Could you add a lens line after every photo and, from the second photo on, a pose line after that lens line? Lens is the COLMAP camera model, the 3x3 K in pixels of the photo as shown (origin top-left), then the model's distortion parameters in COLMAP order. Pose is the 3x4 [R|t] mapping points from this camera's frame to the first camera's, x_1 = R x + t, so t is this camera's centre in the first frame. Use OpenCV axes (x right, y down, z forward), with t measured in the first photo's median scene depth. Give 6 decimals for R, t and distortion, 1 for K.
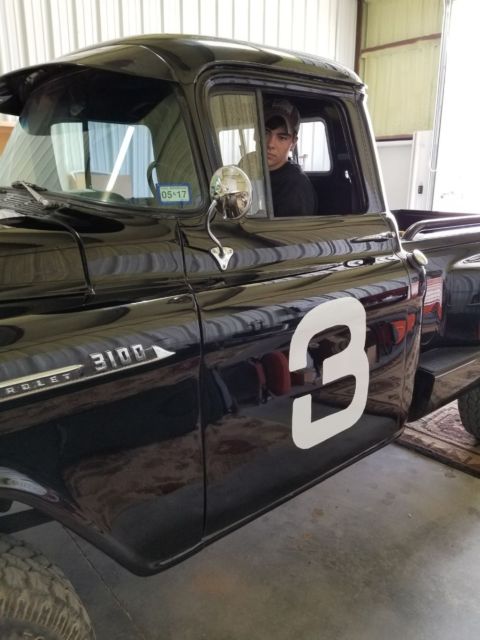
lens RADIAL K [[493.6, 0, 240.0], [0, 493.6, 320.0], [0, 0, 1]] dist [-0.042722, -0.002958]
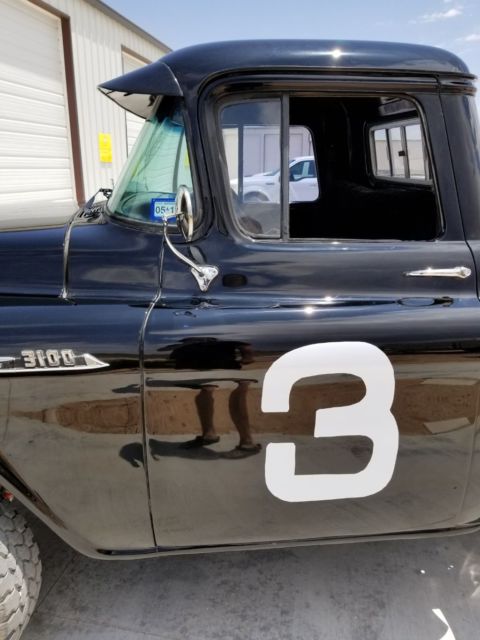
lens RADIAL K [[494.0, 0, 240.0], [0, 494.0, 320.0], [0, 0, 1]] dist [-0.070964, -0.001316]
pose [[0.828791, 0.170093, -0.533080, 0.526759], [-0.157645, 0.985067, 0.069217, -0.118670], [0.536892, 0.026671, 0.843229, 0.224988]]
